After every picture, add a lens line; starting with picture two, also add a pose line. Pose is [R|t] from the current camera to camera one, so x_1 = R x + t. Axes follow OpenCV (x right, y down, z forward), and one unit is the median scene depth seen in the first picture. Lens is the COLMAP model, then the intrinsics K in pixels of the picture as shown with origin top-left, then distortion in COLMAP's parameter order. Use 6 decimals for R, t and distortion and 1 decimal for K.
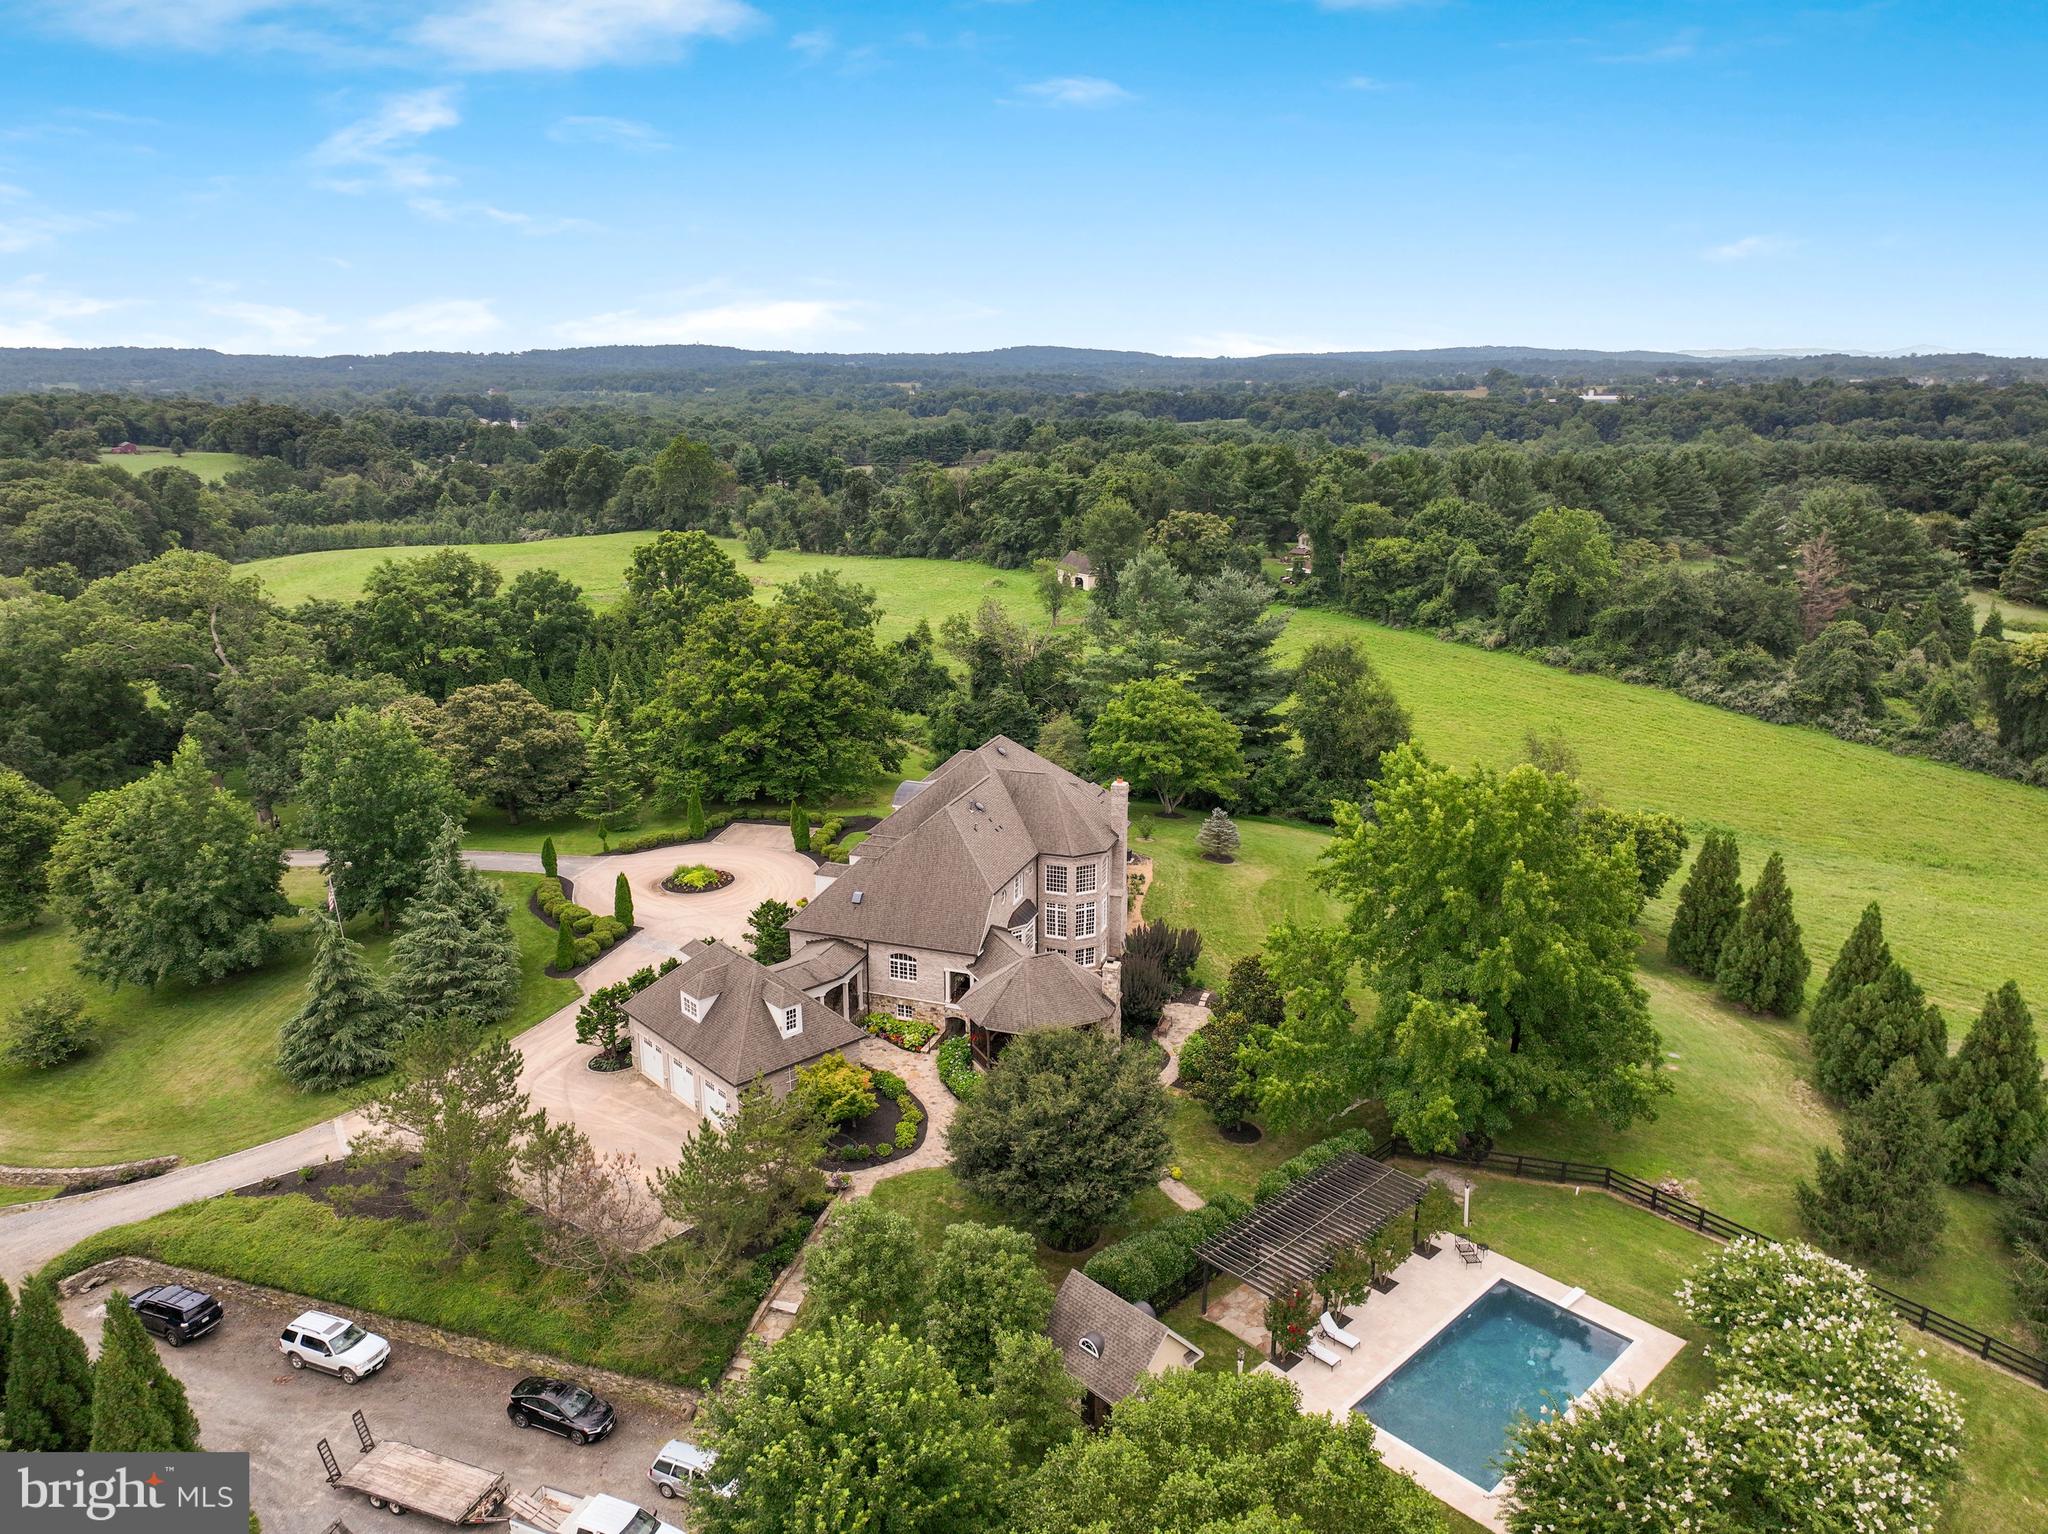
lens RADIAL K [[1437.6, 0, 1036.5], [0, 1437.6, 721.6], [0, 0, 1]] dist [0.001814, 0.012938]
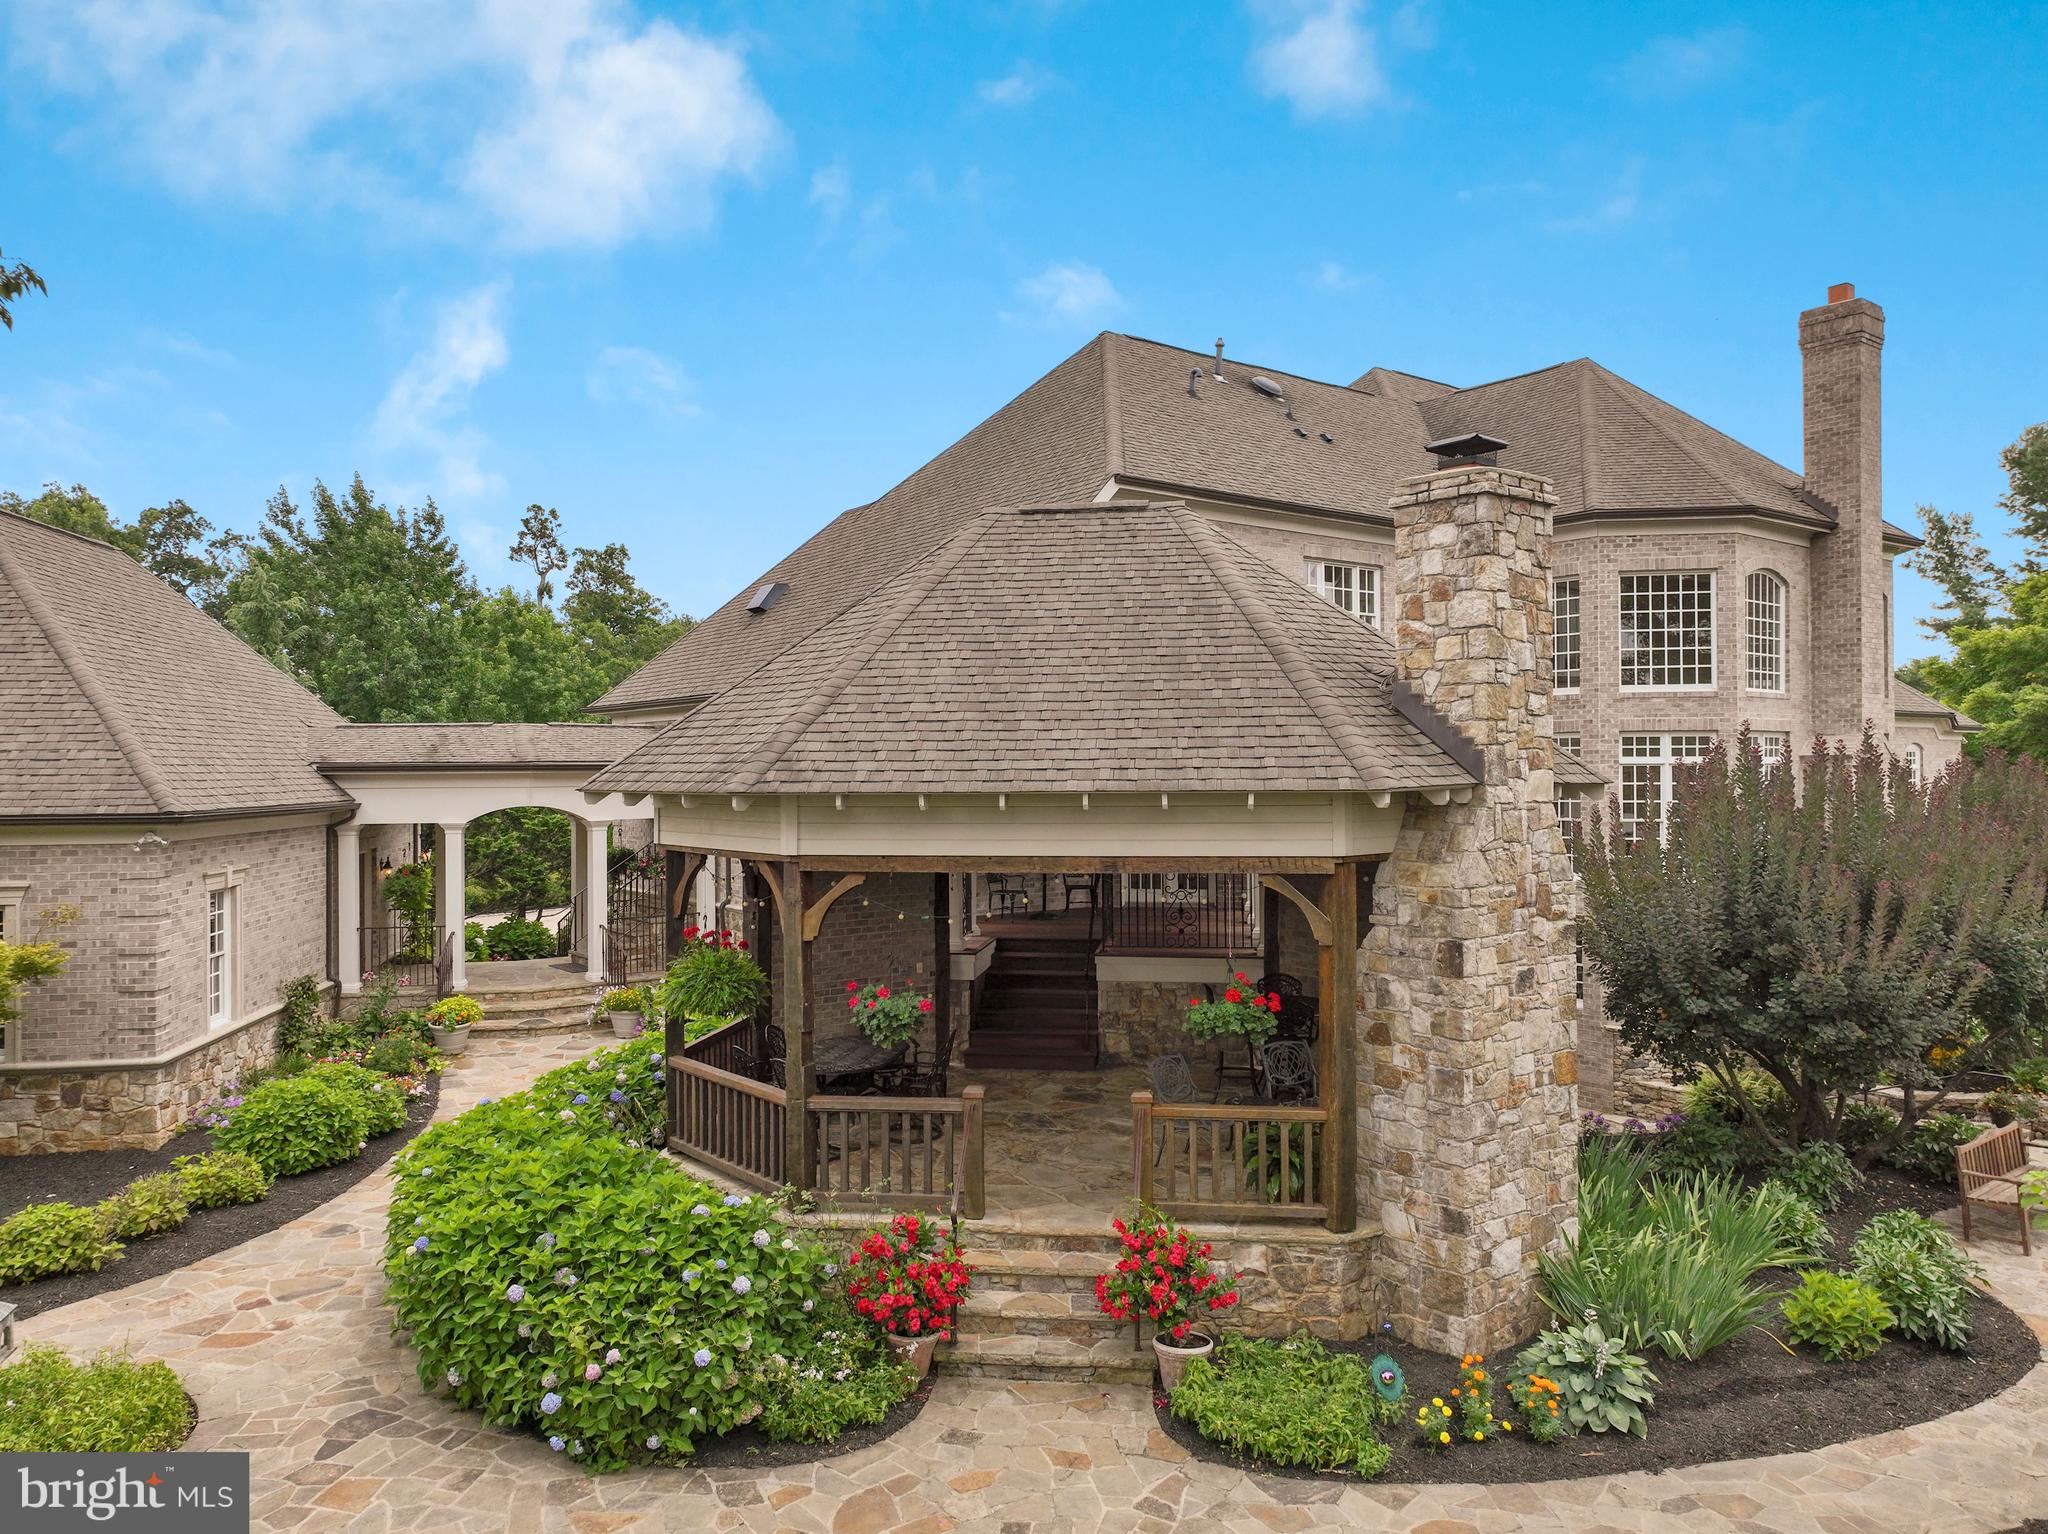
lens RADIAL K [[1437.6, 0, 1011.7], [0, 1437.6, 768.0], [0, 0, 1]] dist [0.001814, 0.012938]
pose [[0.826488, -0.011412, -0.562838, 0.089439], [-0.124436, 0.971360, -0.202422, 0.218103], [0.549029, 0.237337, 0.801398, 0.822514]]
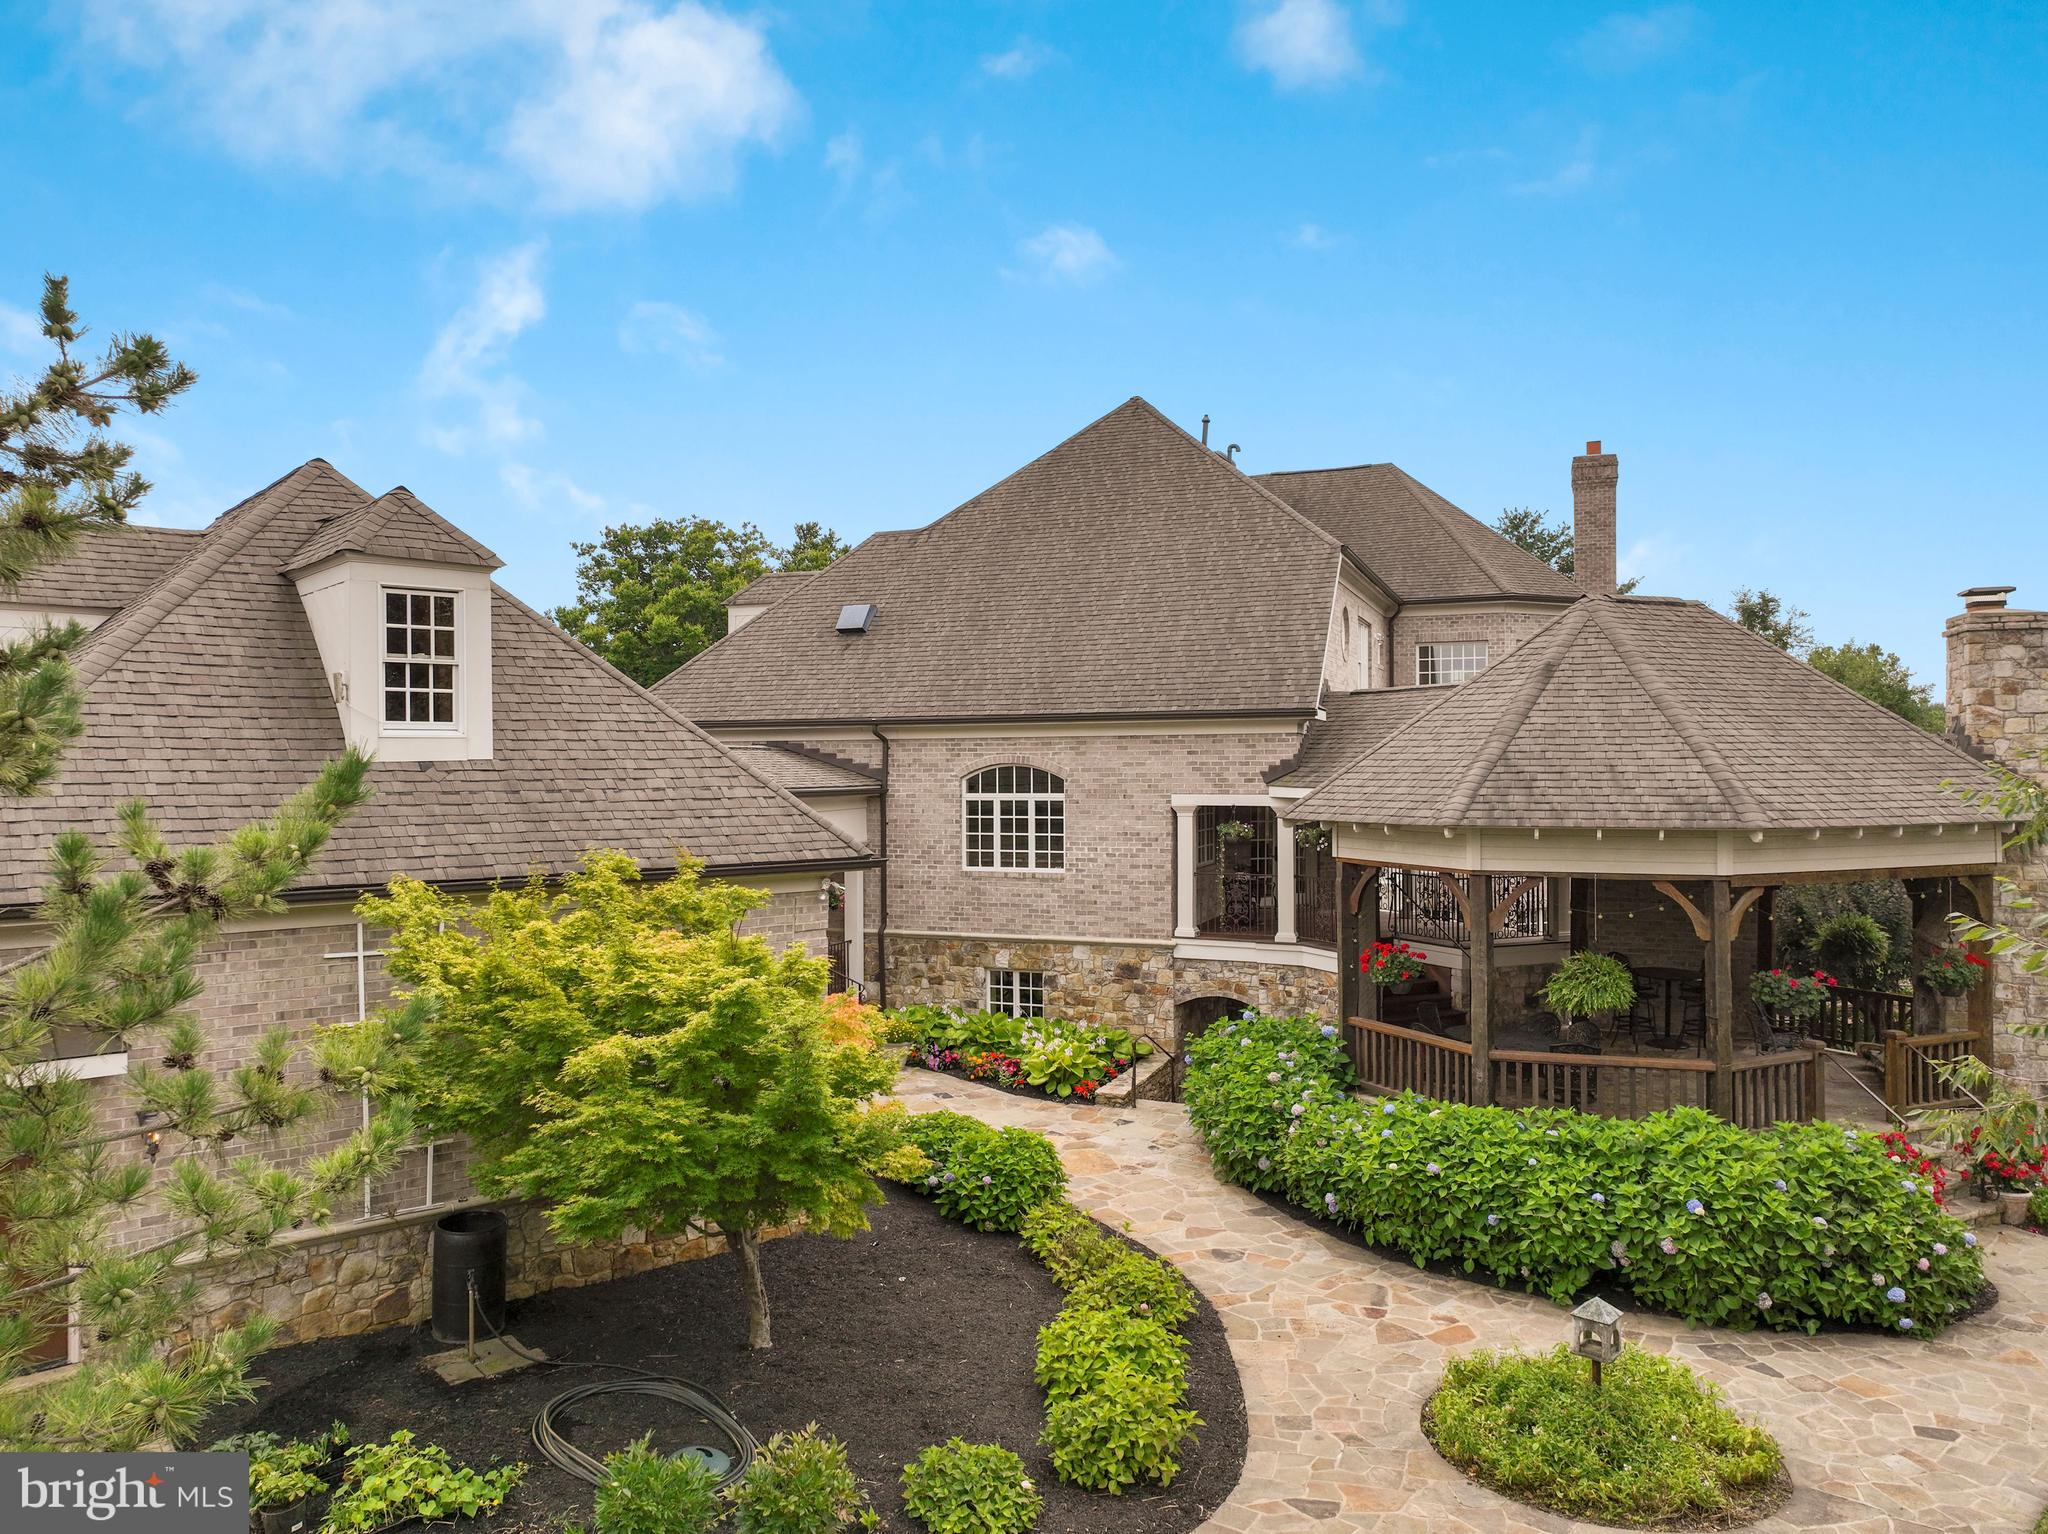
lens RADIAL K [[1437.6, 0, 1011.4], [0, 1437.6, 769.1], [0, 0, 1]] dist [0.001814, 0.012938]
pose [[0.999102, -0.010229, -0.041108, -0.083107], [0.000128, 0.971133, -0.238538, 0.230449], [0.042361, 0.238319, 0.970263, 0.745357]]
